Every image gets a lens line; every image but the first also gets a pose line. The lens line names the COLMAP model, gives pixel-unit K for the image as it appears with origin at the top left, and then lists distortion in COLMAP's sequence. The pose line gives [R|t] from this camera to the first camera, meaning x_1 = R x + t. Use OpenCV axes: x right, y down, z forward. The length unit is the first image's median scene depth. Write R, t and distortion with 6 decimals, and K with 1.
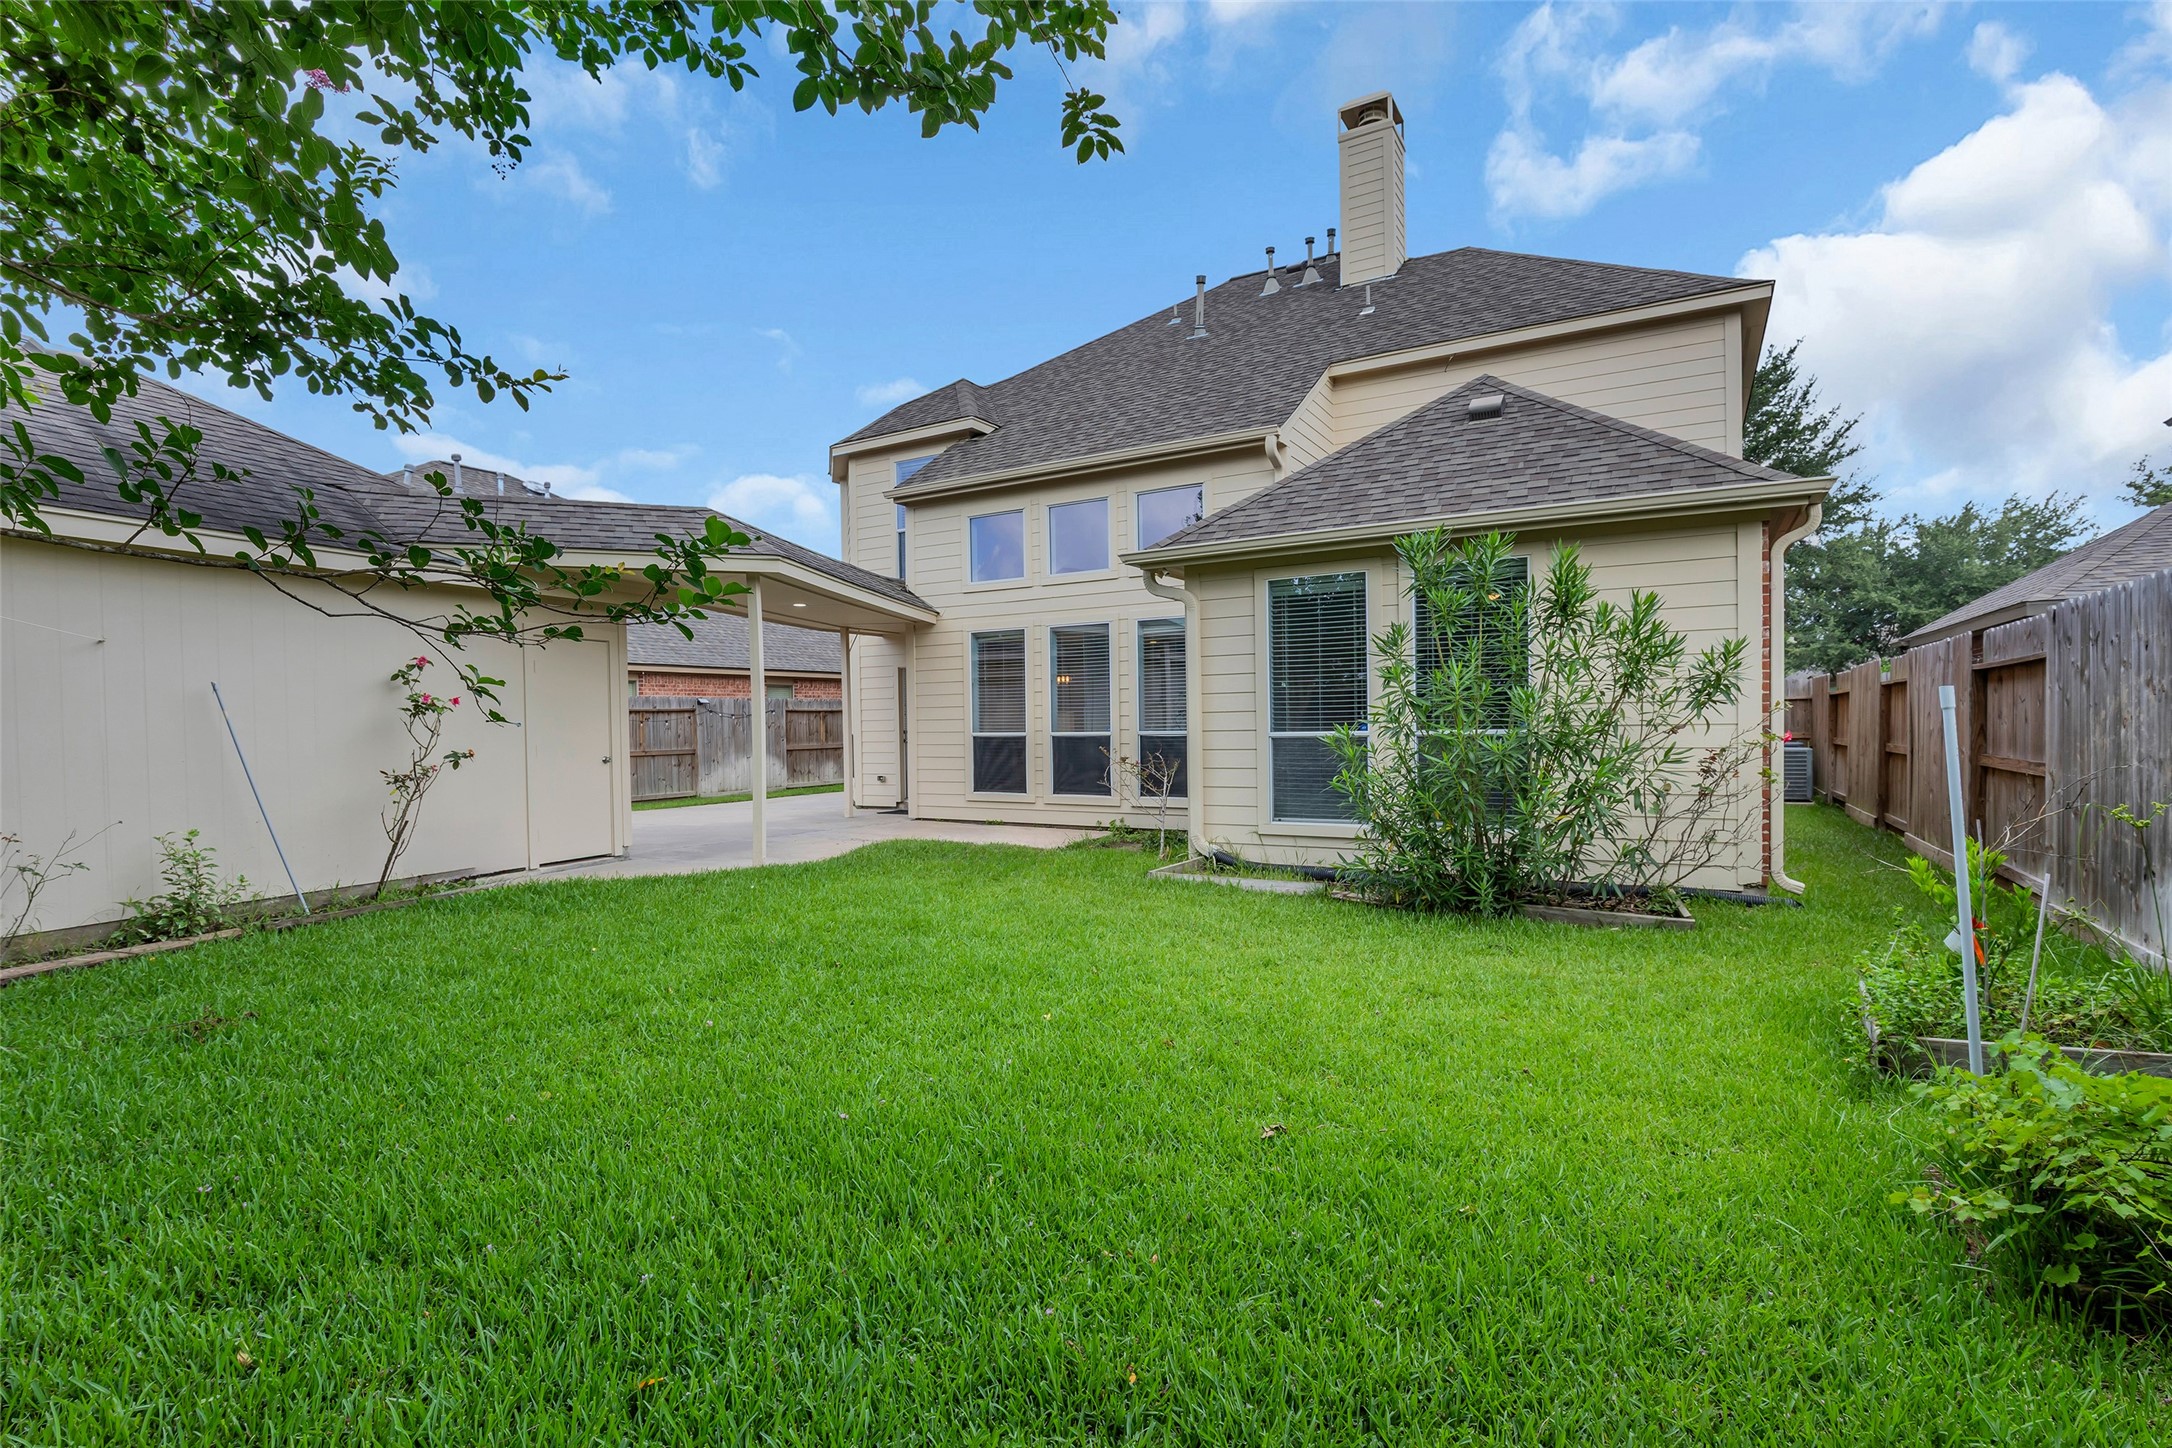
lens RADIAL K [[994.6, 0, 1086.0], [0, 994.6, 724.0], [0, 0, 1]] dist [-0.009776, 0.000834]
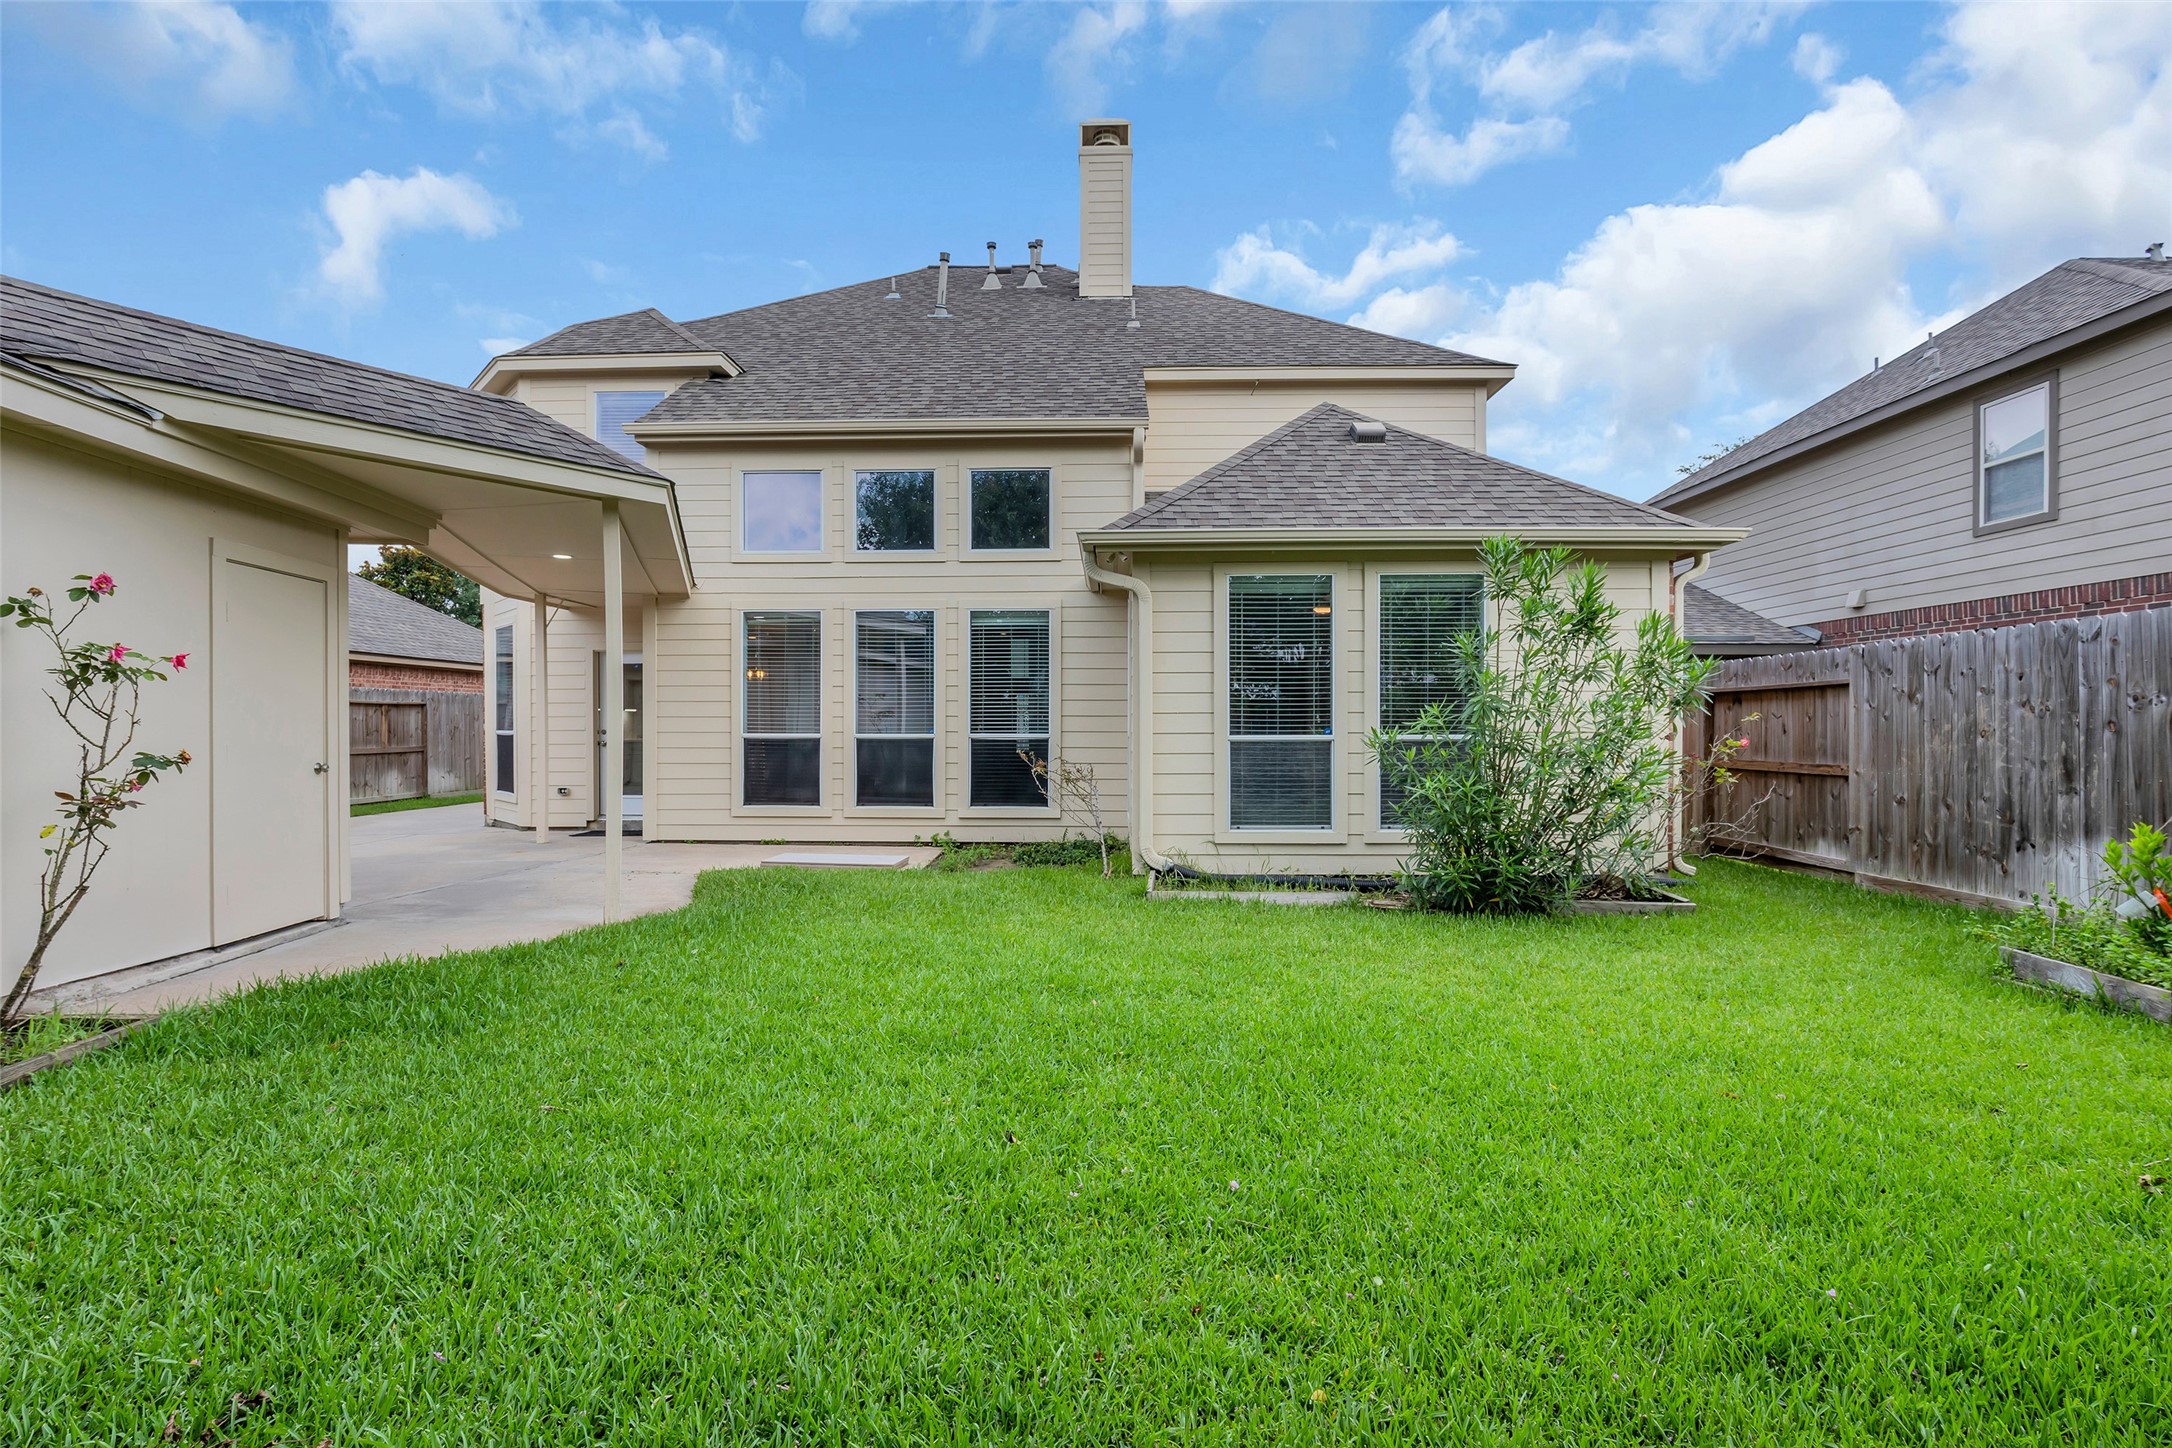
lens RADIAL K [[967.7, 0, 1086.0], [0, 967.7, 724.0], [0, 0, 1]] dist [-0.015841, 0.000237]
pose [[0.880956, 0.016158, 0.472922, -0.301952], [-0.012799, 0.999865, -0.010320, 0.006832], [-0.473025, 0.003039, 0.881044, 0.204333]]
